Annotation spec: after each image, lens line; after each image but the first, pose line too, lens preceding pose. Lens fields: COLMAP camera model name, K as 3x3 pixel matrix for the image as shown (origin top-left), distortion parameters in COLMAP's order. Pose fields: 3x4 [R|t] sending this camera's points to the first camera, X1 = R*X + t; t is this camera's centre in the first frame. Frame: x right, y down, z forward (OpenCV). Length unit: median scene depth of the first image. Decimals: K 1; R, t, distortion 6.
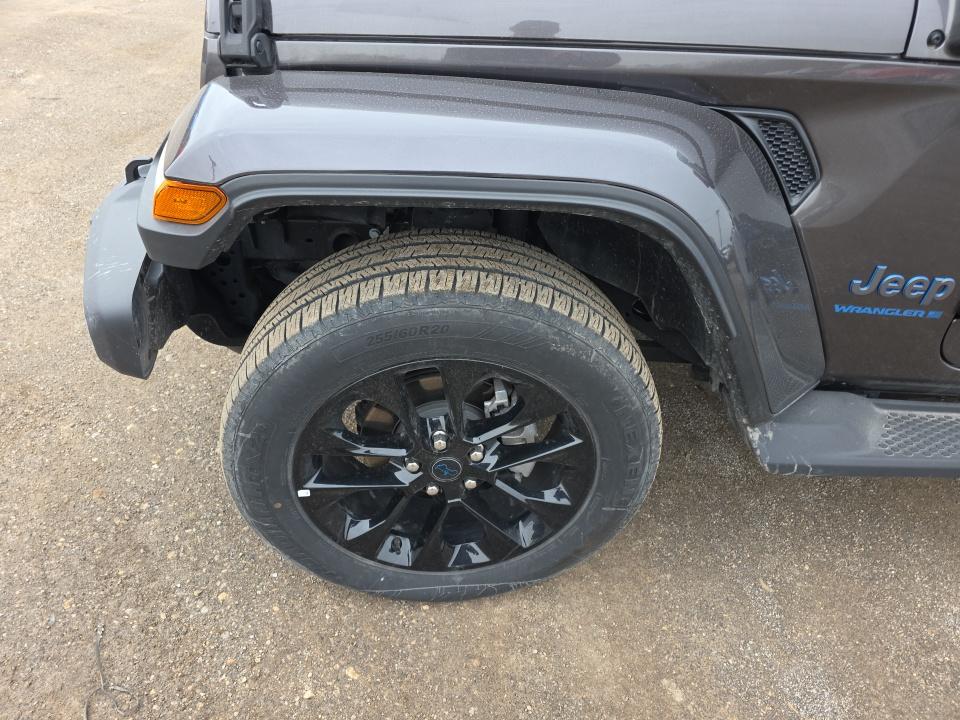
lens RADIAL K [[626.5, 0, 482.8], [0, 626.5, 365.5], [0, 0, 1]] dist [0.068672, -0.060841]
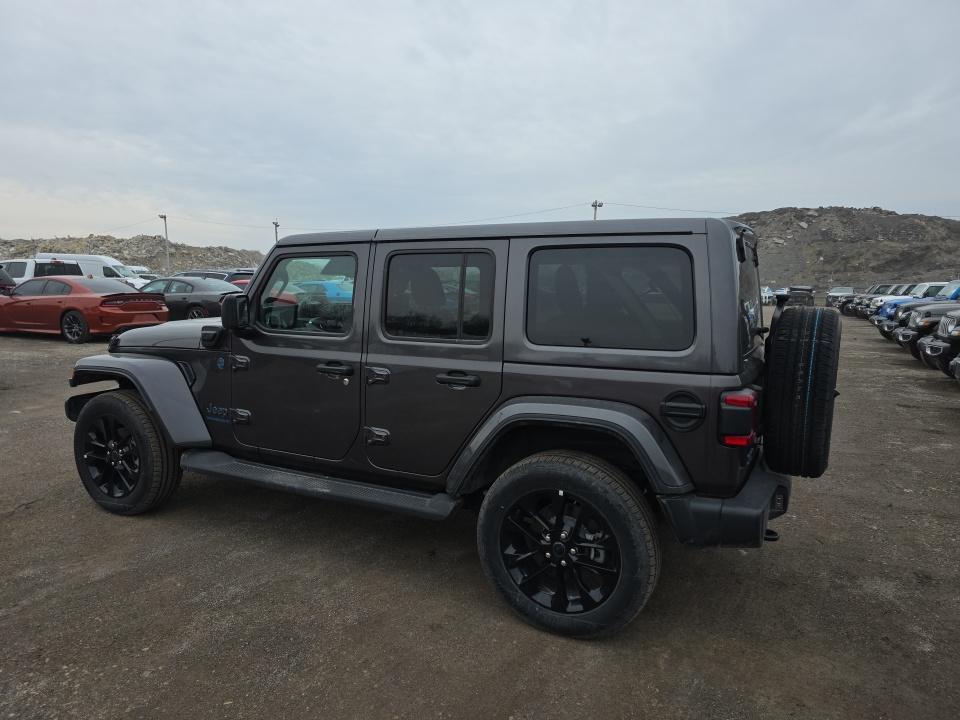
lens RADIAL K [[626.5, 0, 482.8], [0, 626.5, 365.5], [0, 0, 1]] dist [0.068672, -0.060841]
pose [[0.866899, 0.006462, -0.498442, 3.437549], [-0.263799, 0.854372, -0.447726, 0.780546], [0.422962, 0.519622, 0.742359, -0.995561]]
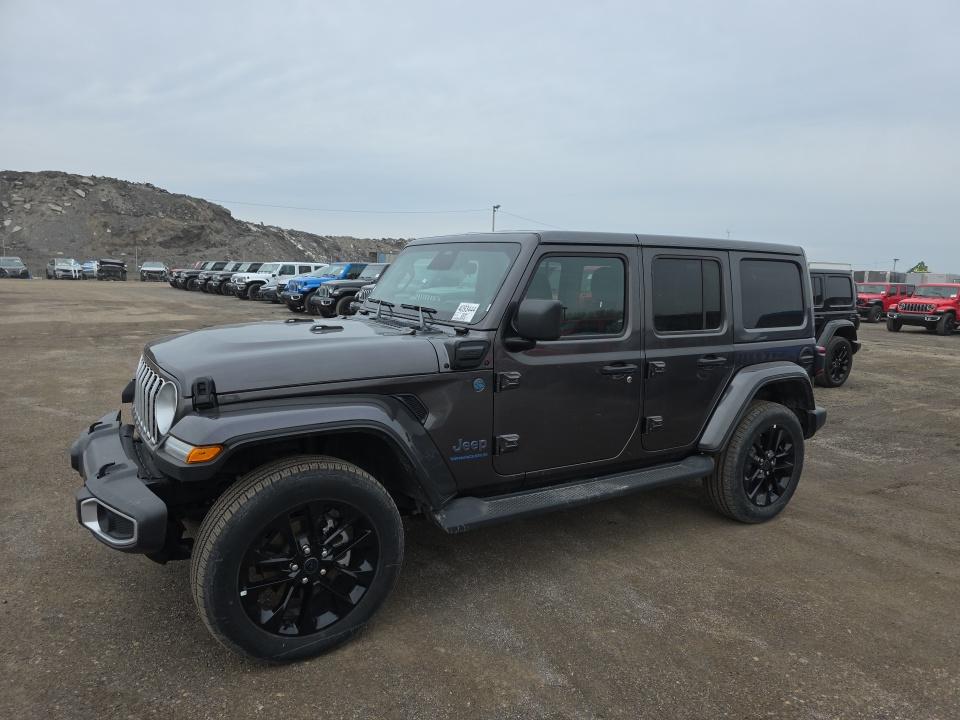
lens RADIAL K [[626.5, 0, 482.8], [0, 626.5, 365.5], [0, 0, 1]] dist [0.068672, -0.060841]
pose [[0.869443, -0.113266, 0.480874, -0.509873], [0.322502, 0.867482, -0.378771, 0.583548], [-0.374247, 0.484402, 0.790755, -1.235215]]
